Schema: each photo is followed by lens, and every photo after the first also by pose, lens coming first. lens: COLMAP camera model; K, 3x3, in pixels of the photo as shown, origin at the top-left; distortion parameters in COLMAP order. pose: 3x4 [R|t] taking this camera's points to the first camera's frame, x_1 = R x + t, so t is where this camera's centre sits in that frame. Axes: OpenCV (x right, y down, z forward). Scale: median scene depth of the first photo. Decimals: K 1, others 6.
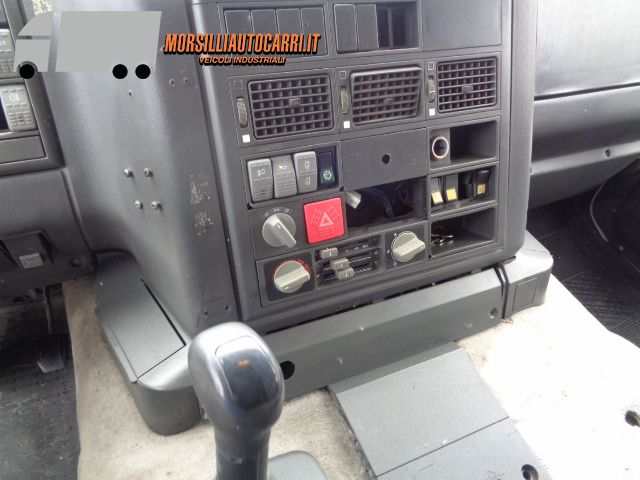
lens RADIAL K [[479.0, 0, 320.2], [0, 479.0, 244.6], [0, 0, 1]] dist [-0.003075, 0.004236]
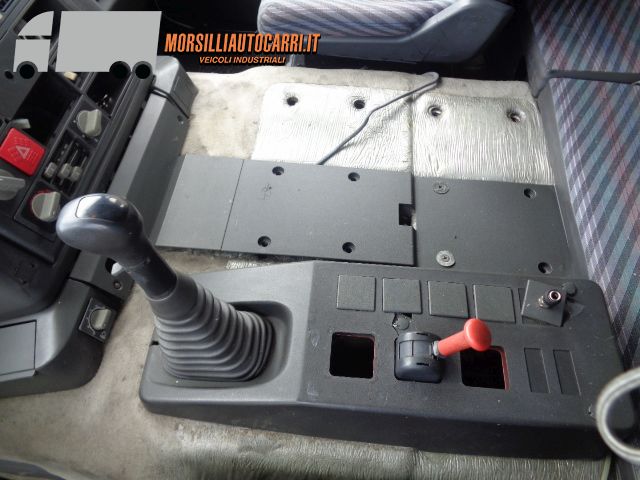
lens RADIAL K [[479.0, 0, 324.1], [0, 479.0, 239.4], [0, 0, 1]] dist [-0.003075, 0.004236]
pose [[0.488369, -0.791053, 0.368416, -0.205354], [0.670374, 0.610378, 0.421945, 0.070301], [-0.558654, 0.040912, 0.828391, -0.298479]]
